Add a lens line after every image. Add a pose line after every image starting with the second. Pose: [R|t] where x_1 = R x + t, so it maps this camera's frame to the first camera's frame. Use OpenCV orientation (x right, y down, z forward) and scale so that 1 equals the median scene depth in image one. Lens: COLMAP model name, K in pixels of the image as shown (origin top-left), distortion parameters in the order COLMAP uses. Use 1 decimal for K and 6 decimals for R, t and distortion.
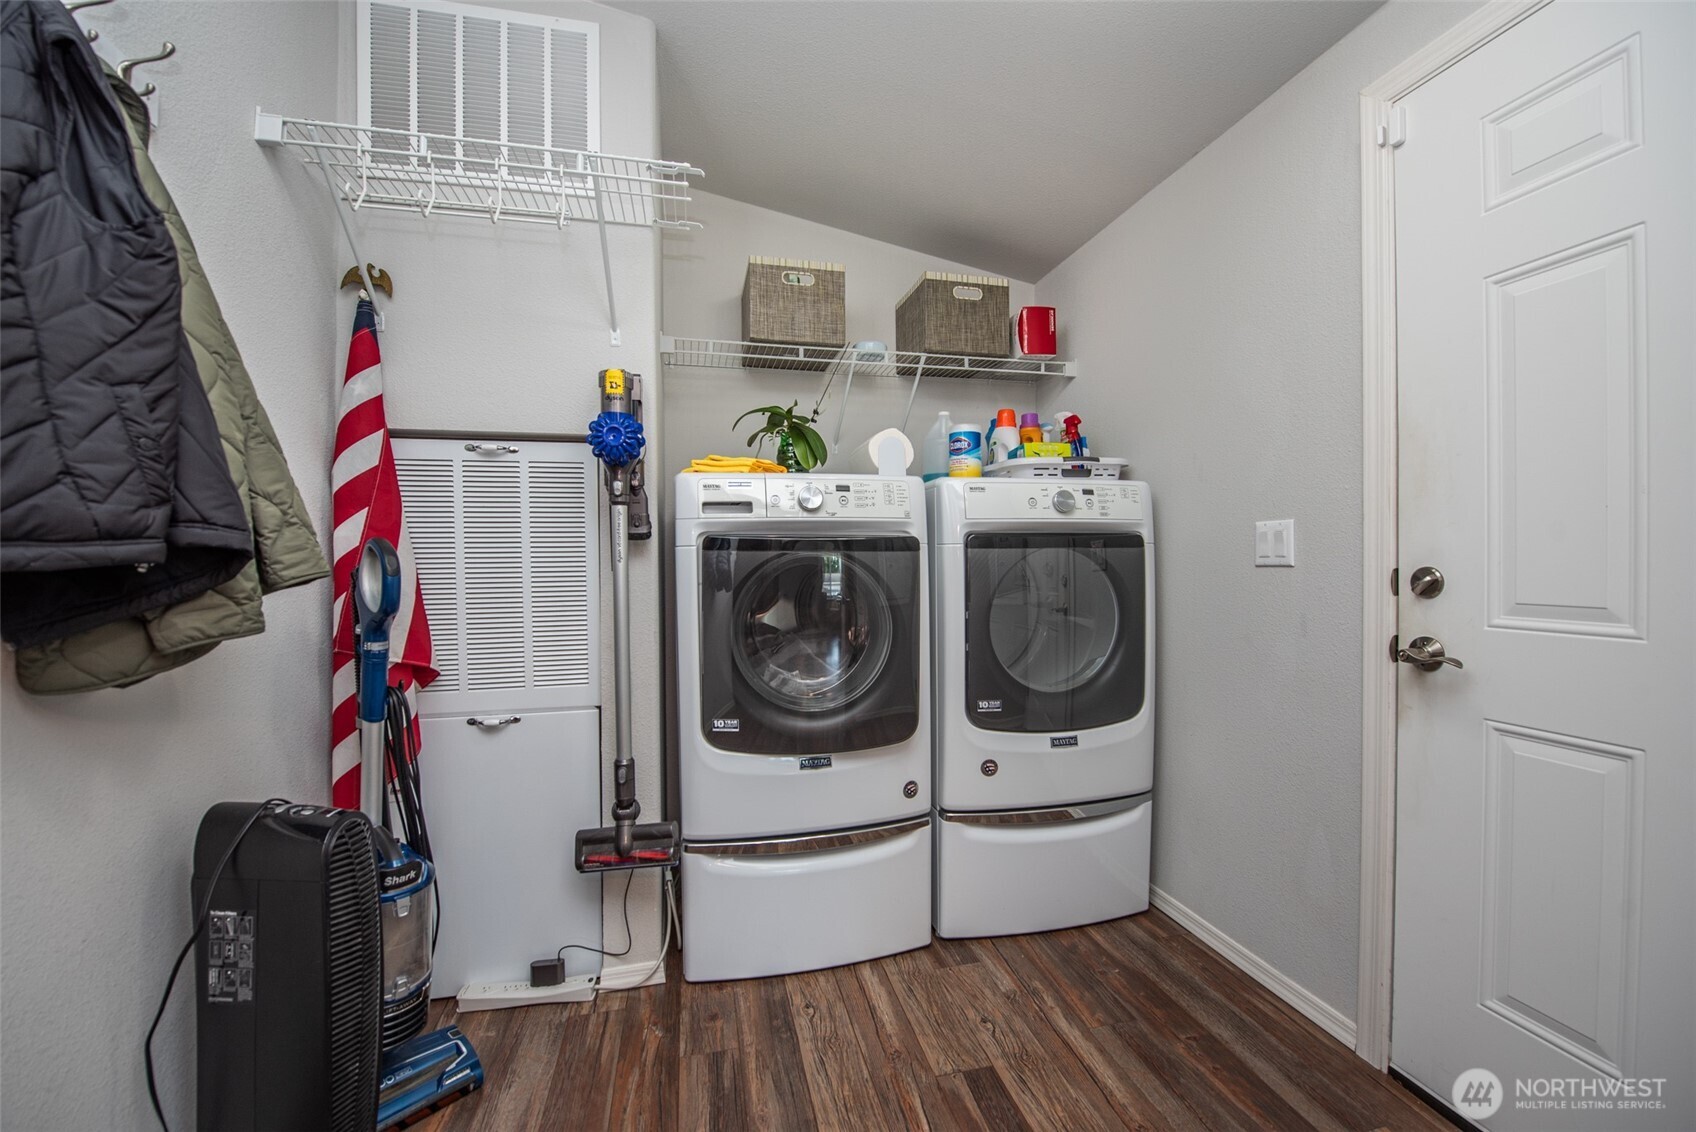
lens RADIAL K [[676.6, 0, 832.0], [0, 676.6, 564.4], [0, 0, 1]] dist [0.000930, -0.006071]
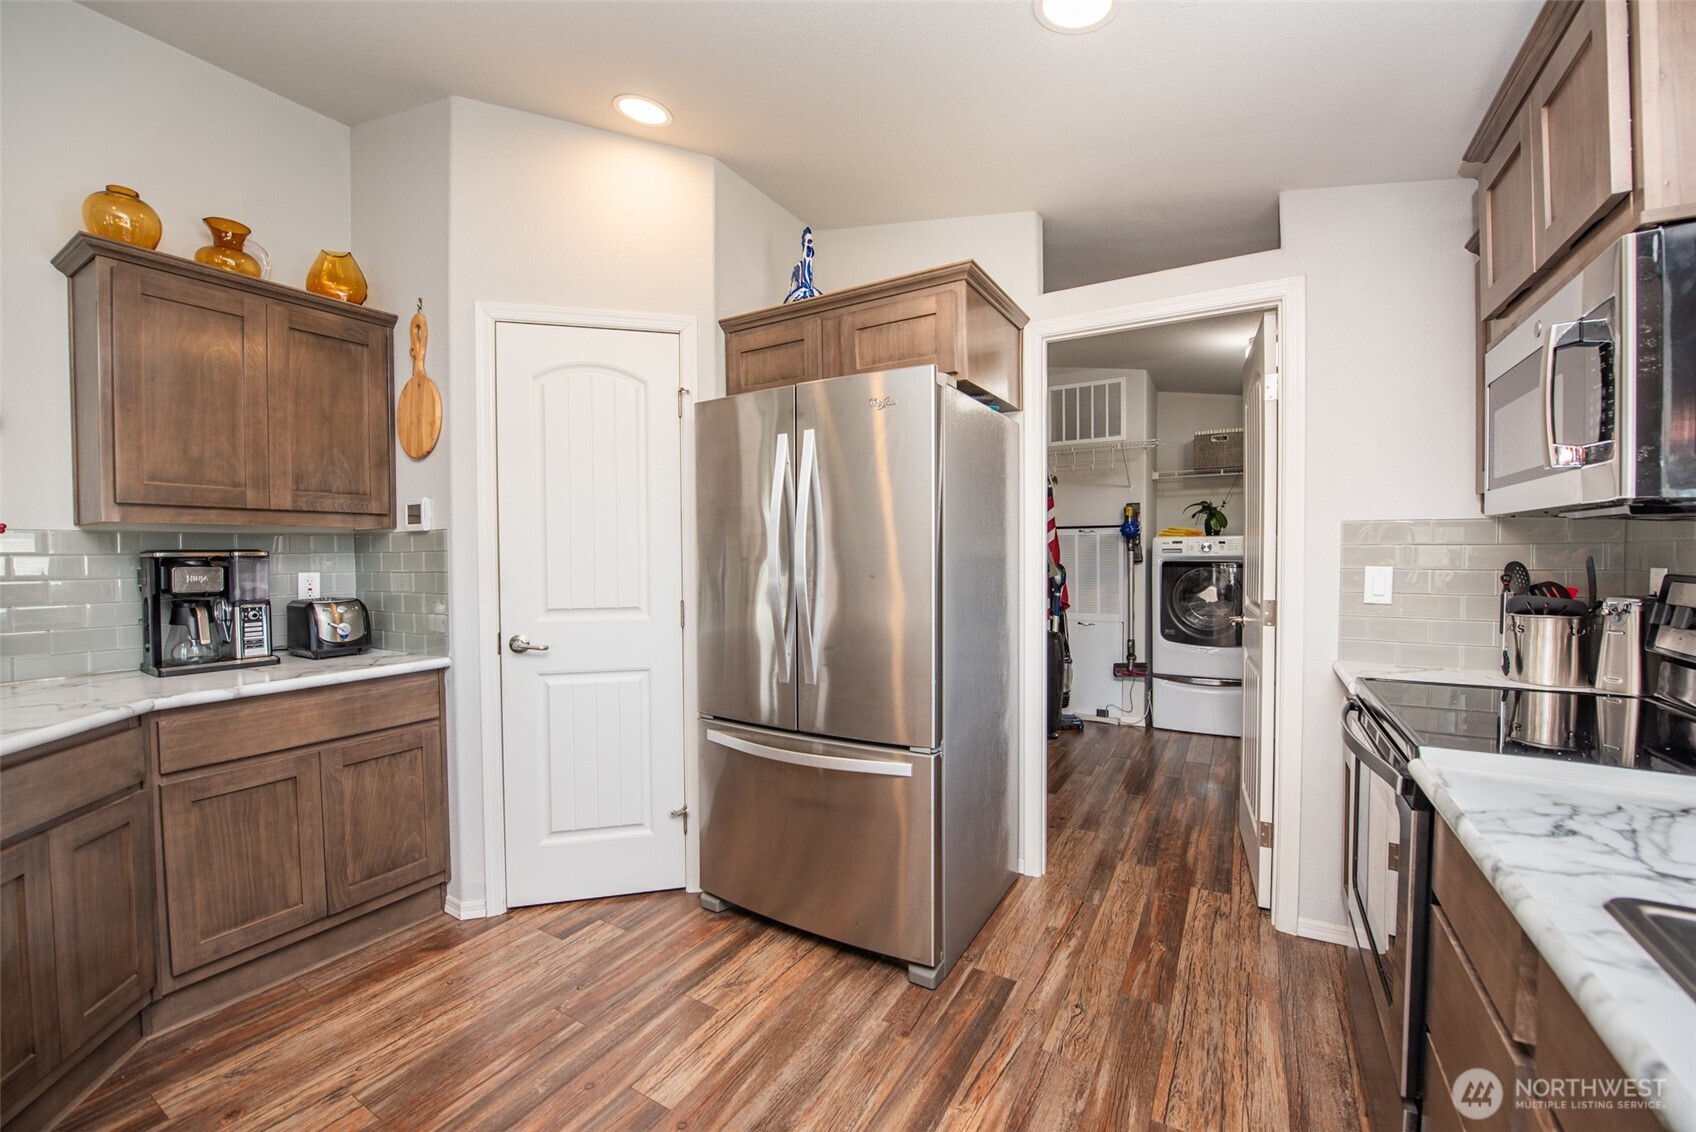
lens RADIAL K [[687.8, 0, 848.4], [0, 687.8, 573.3], [0, 0, 1]] dist [-0.040235, 0.000448]
pose [[0.754067, 0.018871, -0.656527, 0.655872], [-0.008619, 0.999785, 0.018839, -0.038426], [0.656741, -0.008547, 0.754067, -1.884947]]
